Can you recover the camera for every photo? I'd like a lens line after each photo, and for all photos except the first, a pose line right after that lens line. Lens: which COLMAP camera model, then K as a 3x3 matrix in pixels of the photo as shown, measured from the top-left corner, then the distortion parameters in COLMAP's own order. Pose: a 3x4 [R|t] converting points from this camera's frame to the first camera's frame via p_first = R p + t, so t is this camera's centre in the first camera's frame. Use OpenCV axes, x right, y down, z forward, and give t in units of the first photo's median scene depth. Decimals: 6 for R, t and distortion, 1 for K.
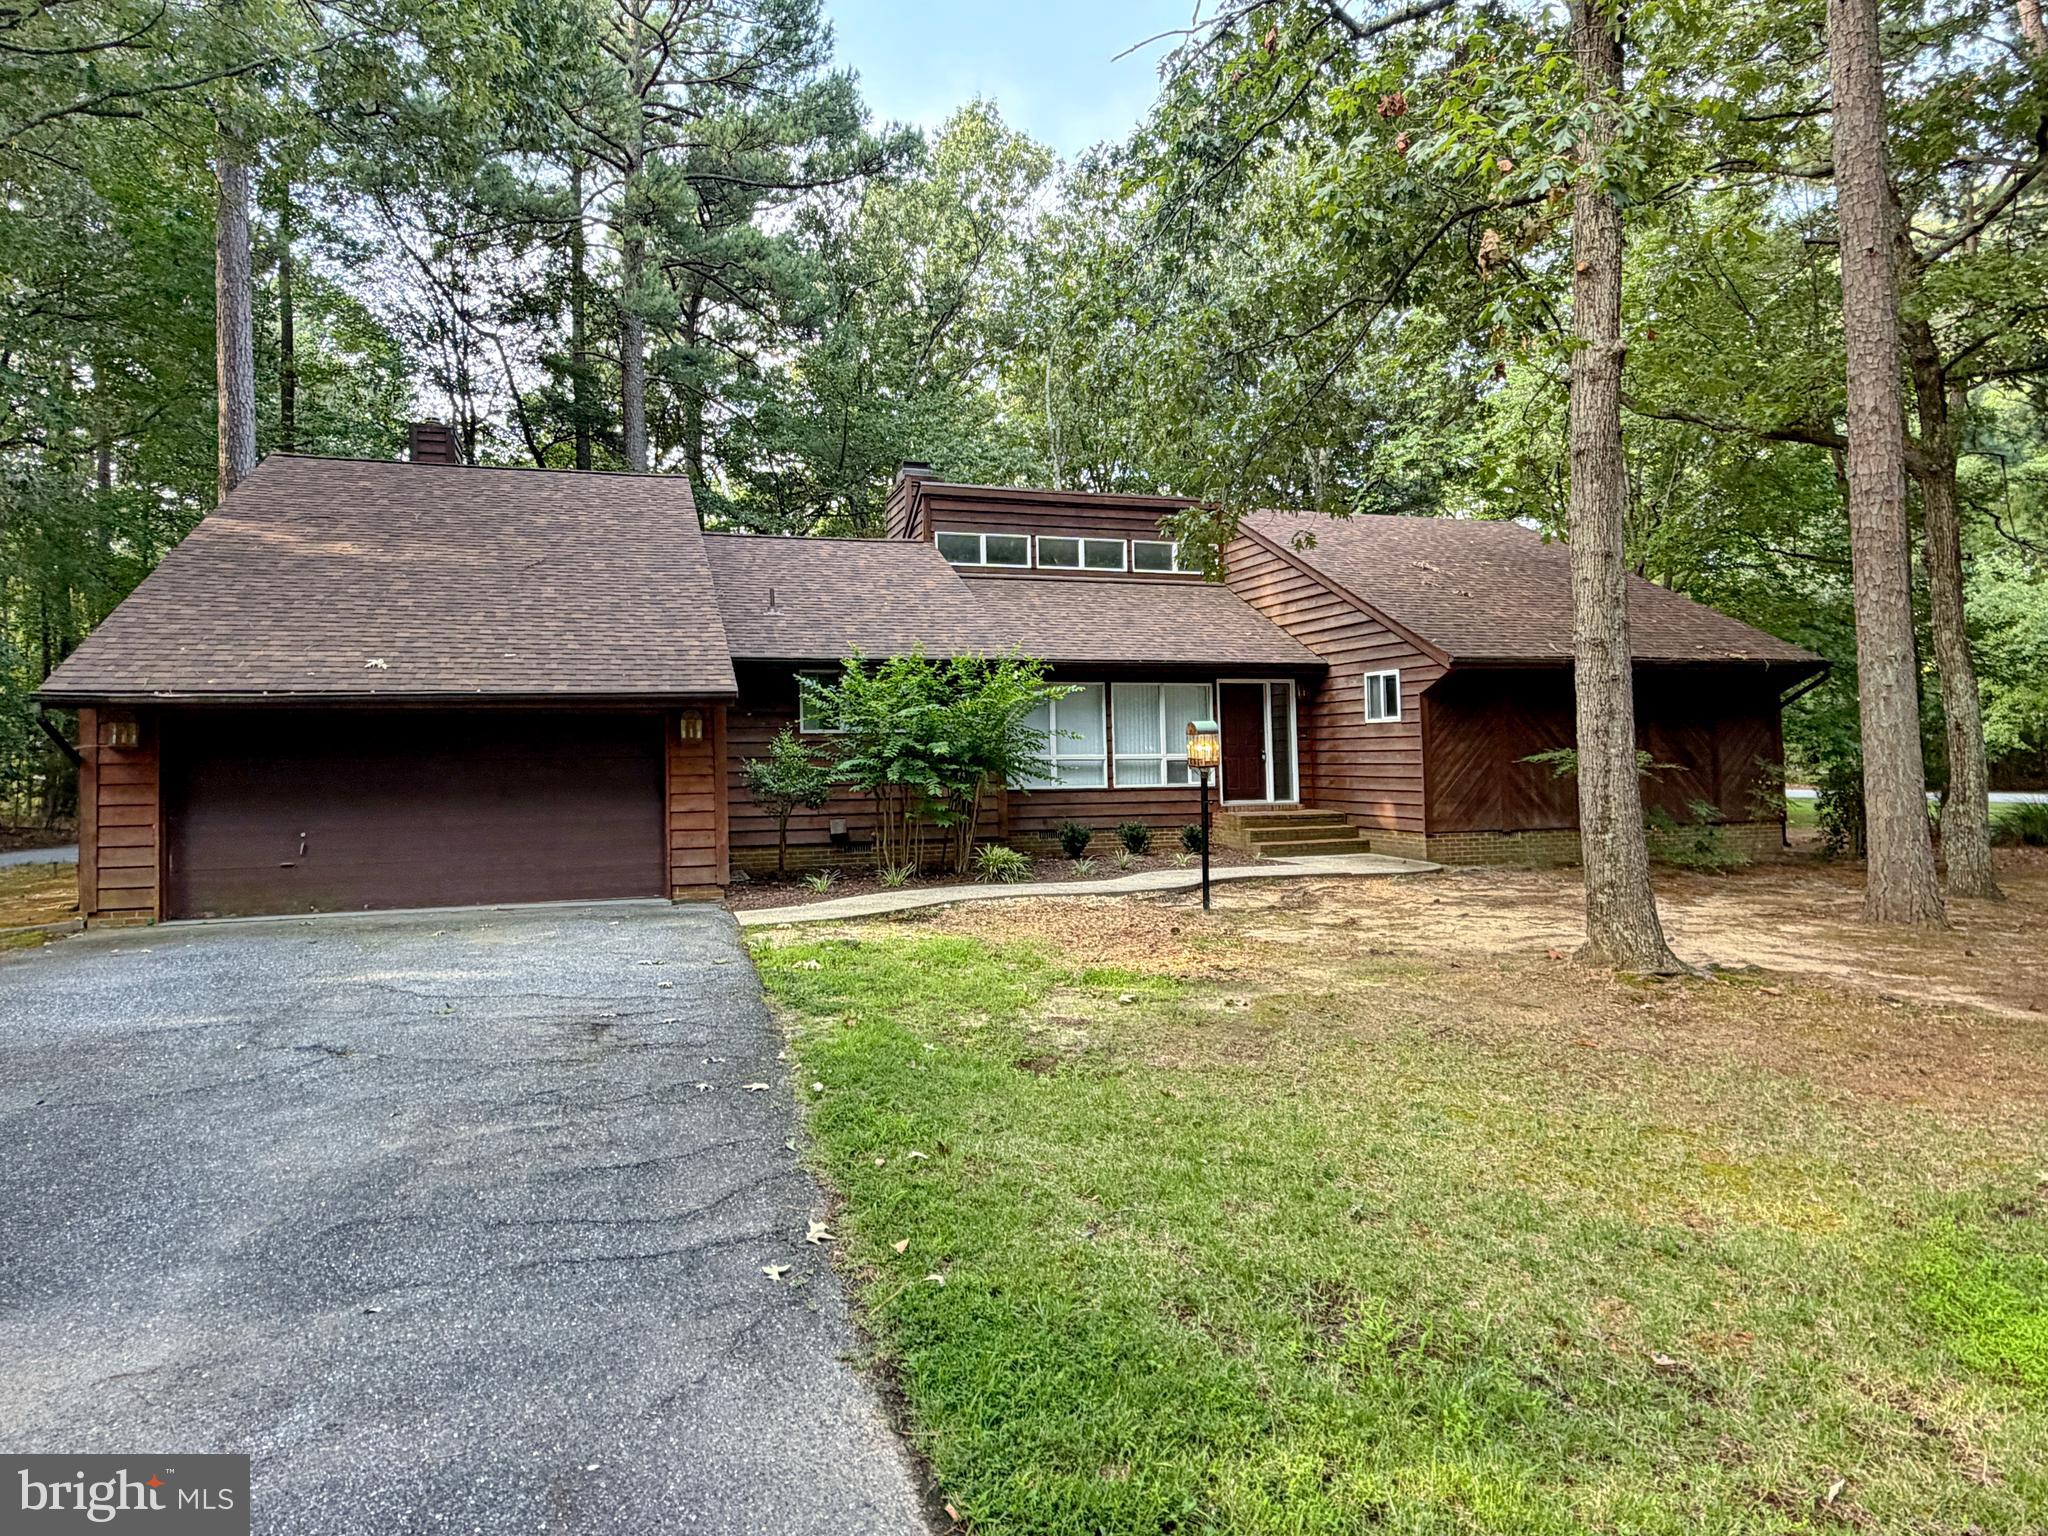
lens RADIAL K [[1228.3, 0, 933.7], [0, 1228.3, 735.3], [0, 0, 1]] dist [0.003720, 0.000246]
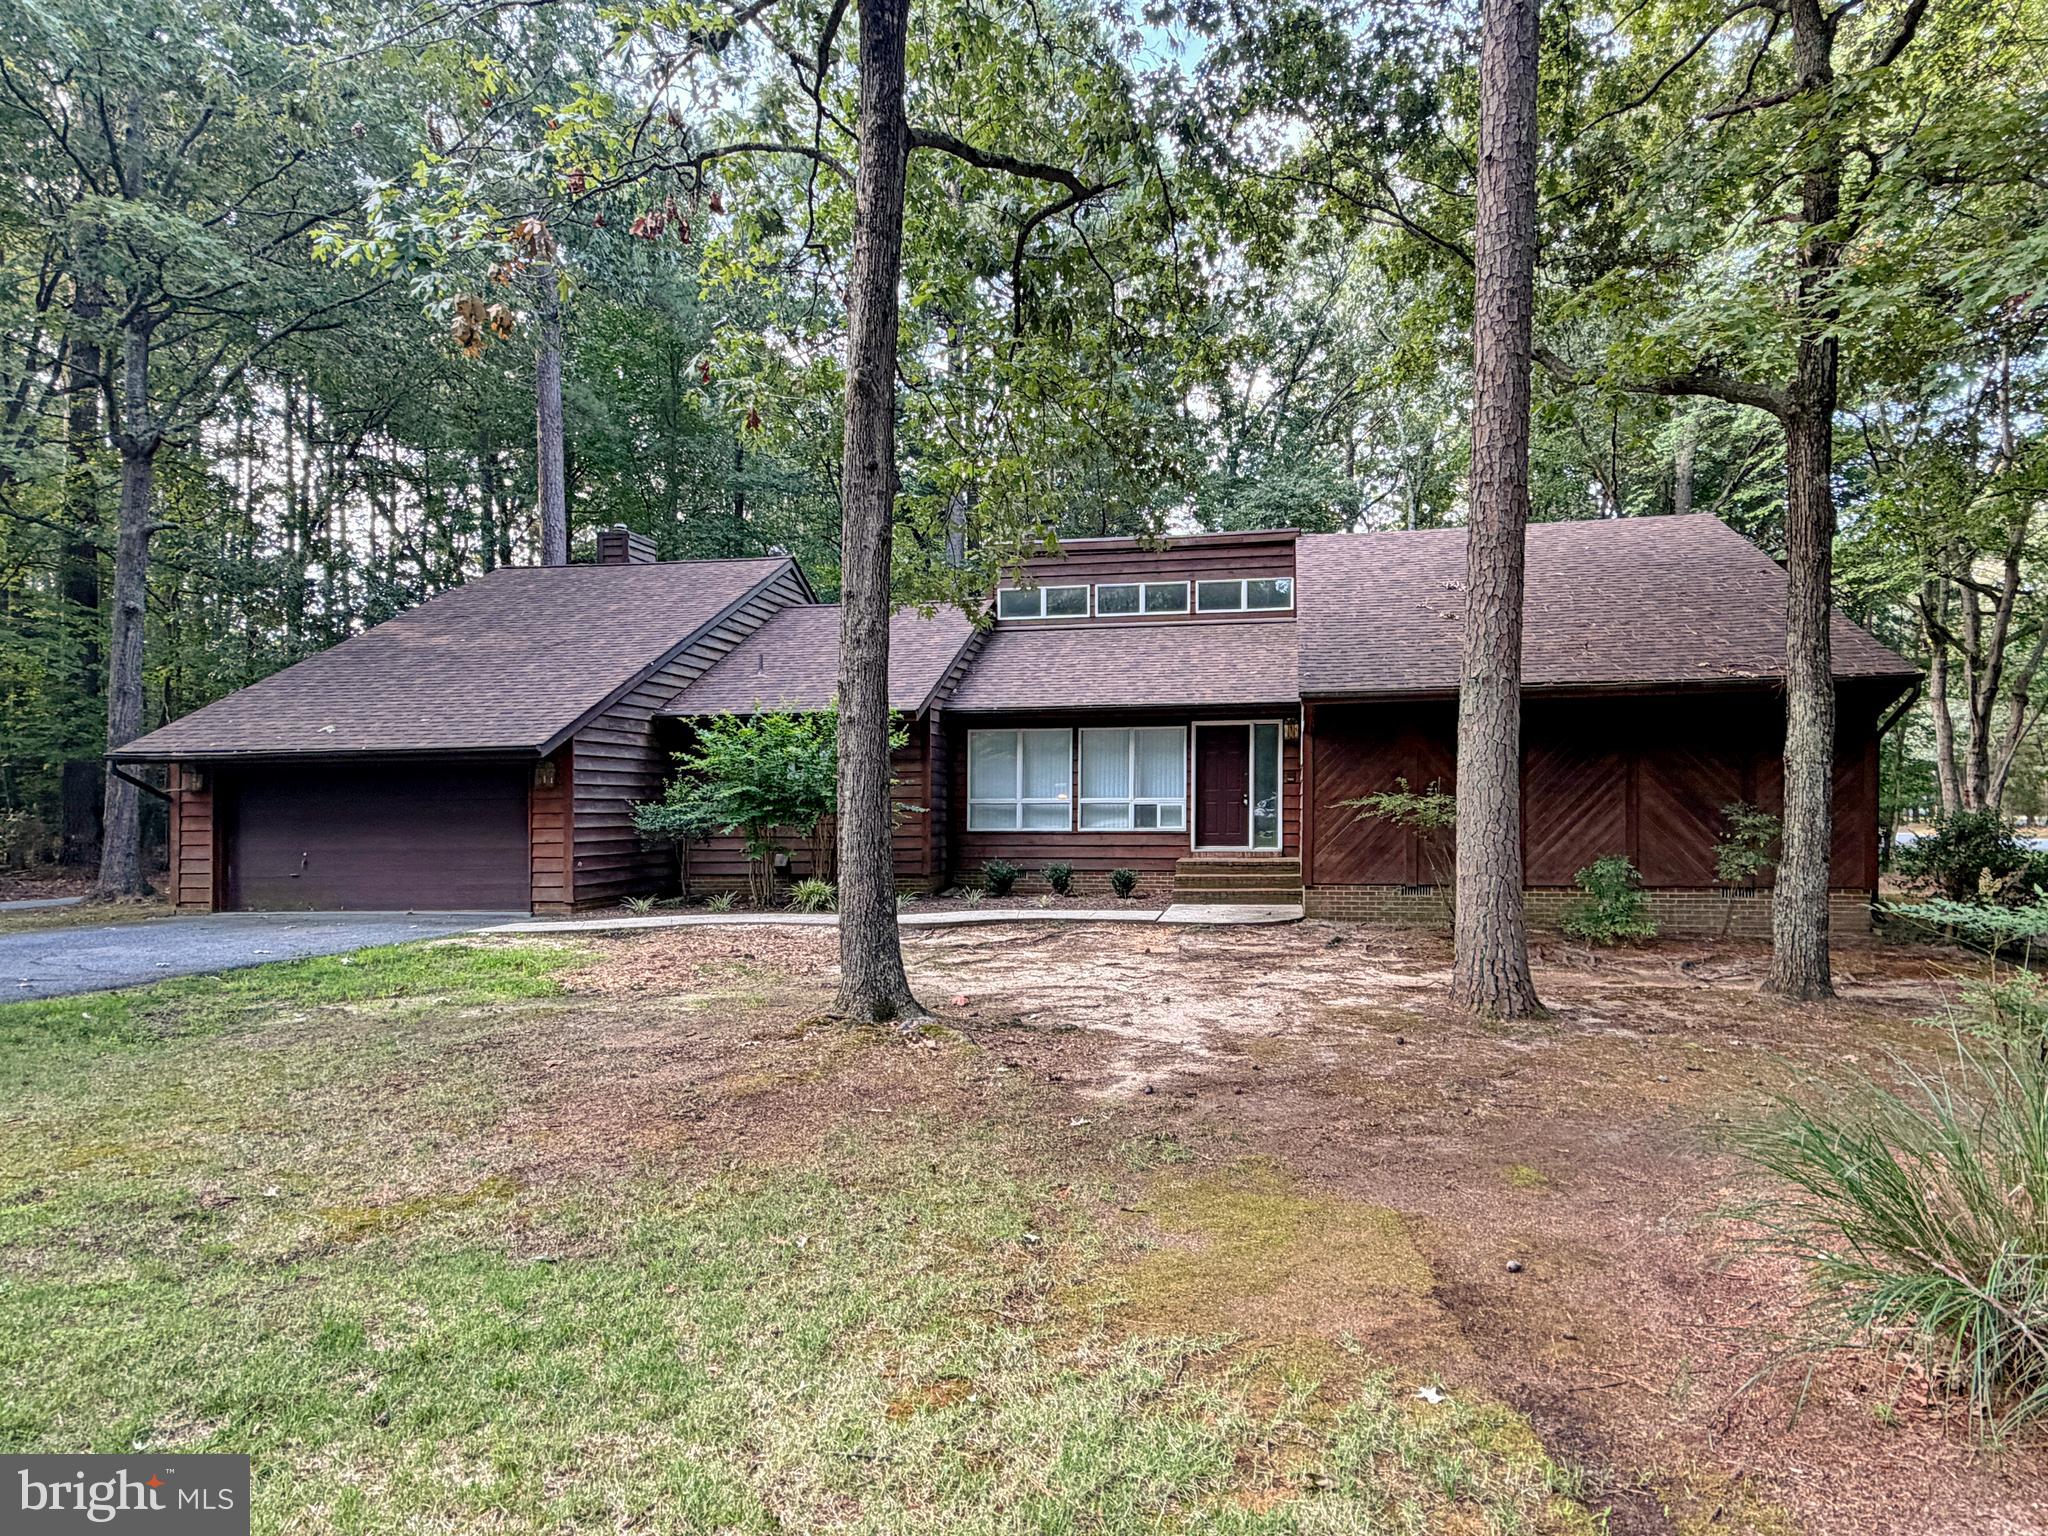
lens RADIAL K [[1199.9, 0, 1117.8], [0, 1199.9, 815.7], [0, 0, 1]] dist [0.068276, 0.000080]
pose [[0.890960, 0.009098, -0.453991, 0.622312], [0.003907, 0.999609, 0.027701, 0.002378], [0.454066, -0.026455, 0.890575, 0.123891]]
